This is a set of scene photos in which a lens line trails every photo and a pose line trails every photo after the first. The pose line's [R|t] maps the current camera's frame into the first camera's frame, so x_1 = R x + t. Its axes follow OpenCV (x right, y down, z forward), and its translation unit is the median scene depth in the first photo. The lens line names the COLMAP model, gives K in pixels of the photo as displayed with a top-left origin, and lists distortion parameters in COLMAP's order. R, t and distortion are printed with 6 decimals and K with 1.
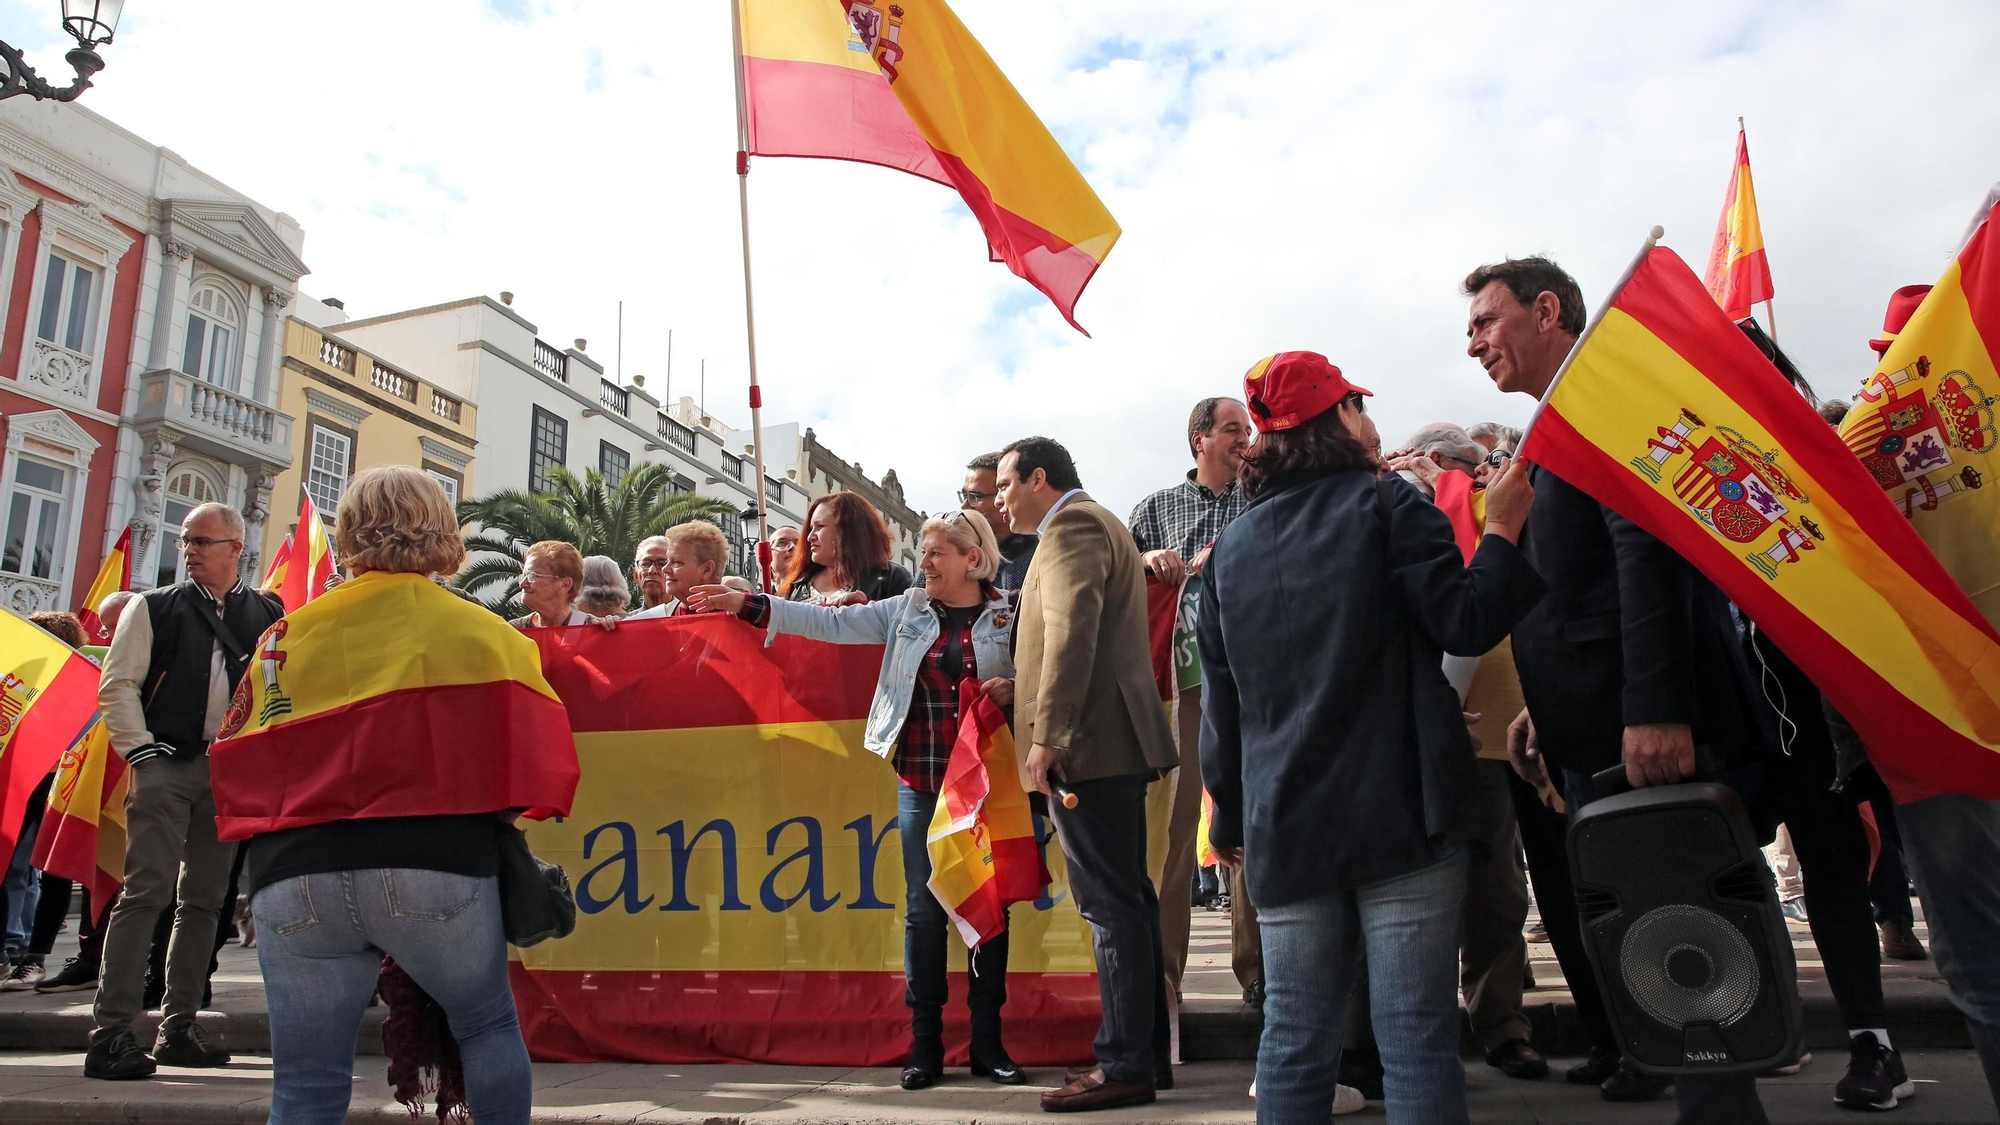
lens RADIAL K [[1292.0, 0, 1000.0], [0, 1292.0, 562.5], [0, 0, 1]] dist [-0.001533, 0.000496]
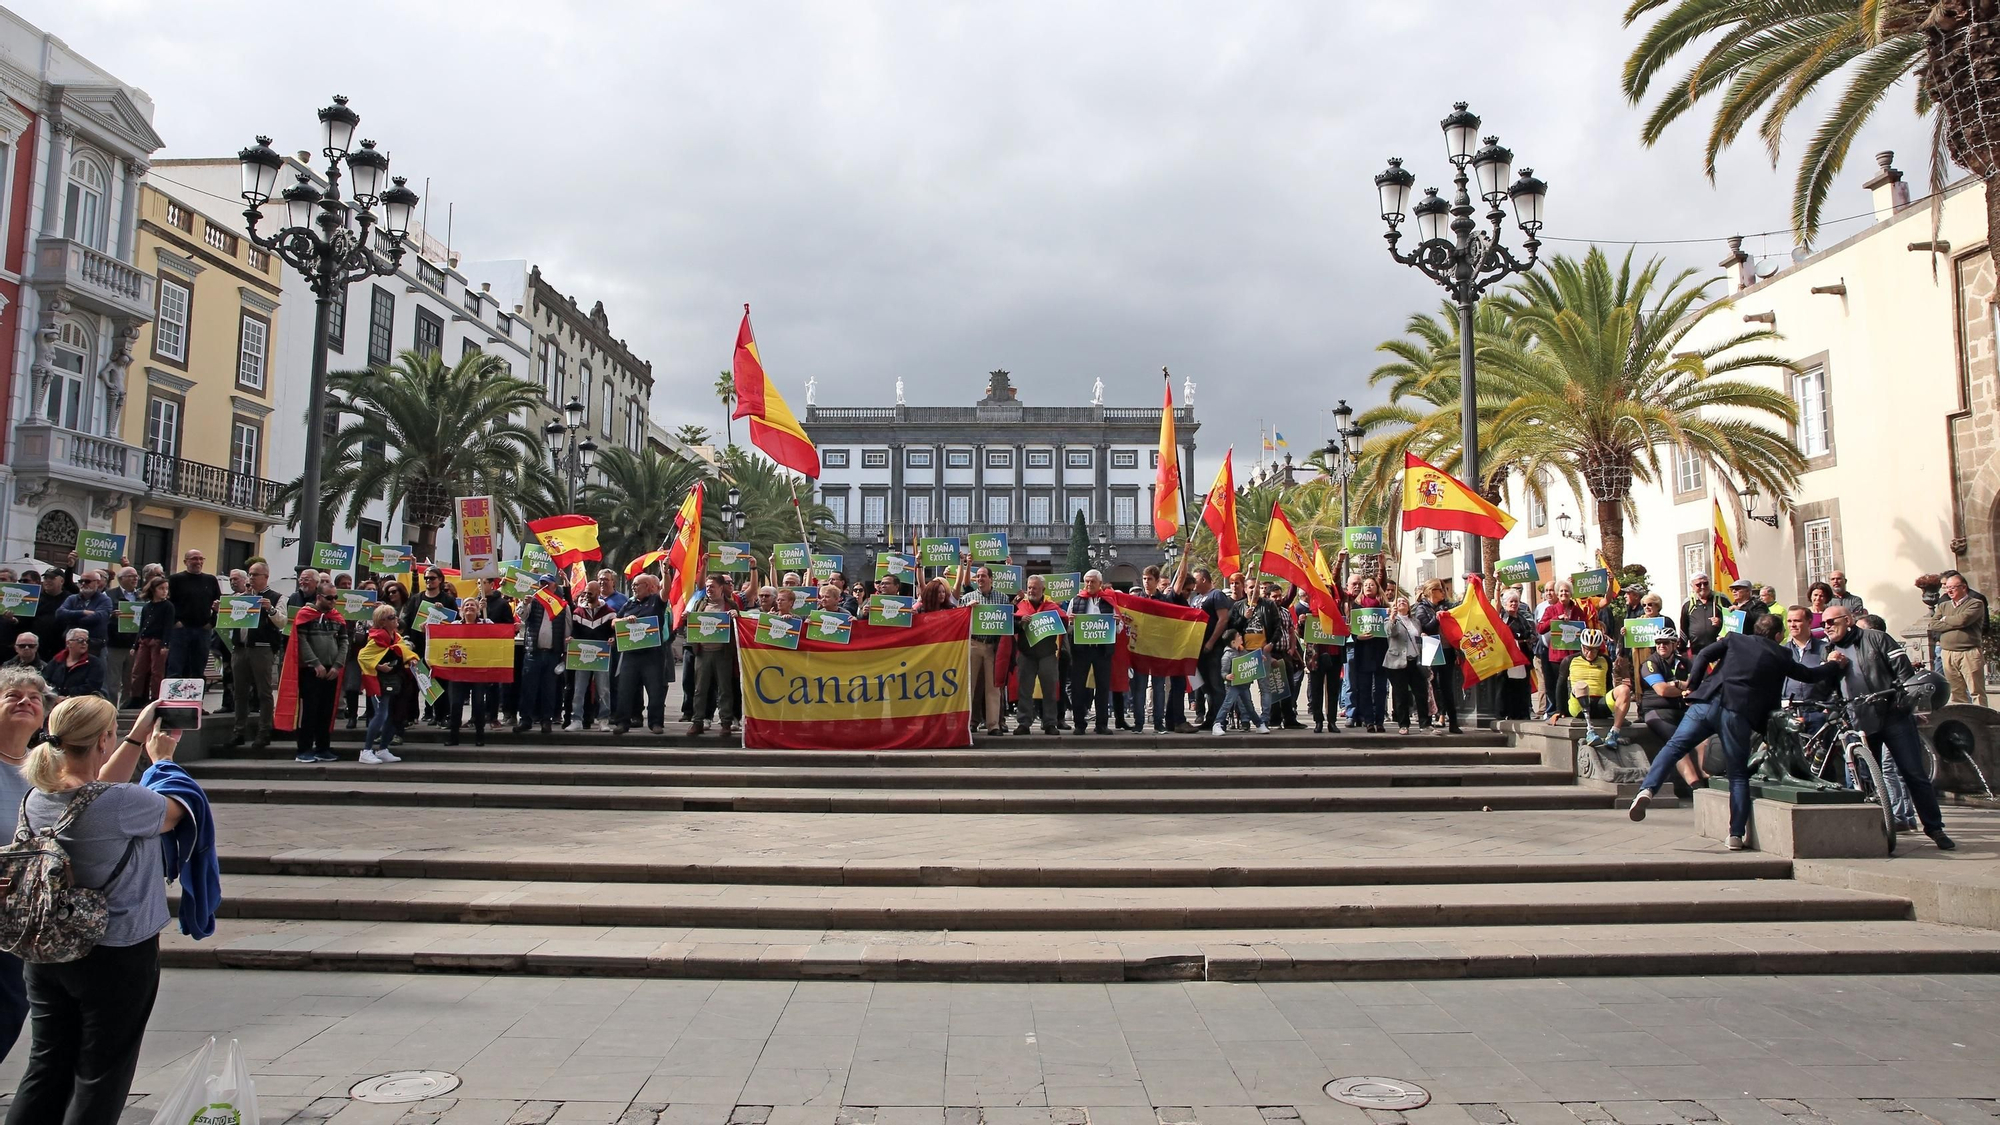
lens RADIAL K [[1292.0, 0, 1000.0], [0, 1292.0, 562.5], [0, 0, 1]] dist [-0.001533, 0.000496]
pose [[0.957686, 0.051505, 0.283169, -0.136750], [-0.094579, 0.985537, 0.140613, -0.096182], [-0.271831, -0.161445, 0.948706, -0.356433]]
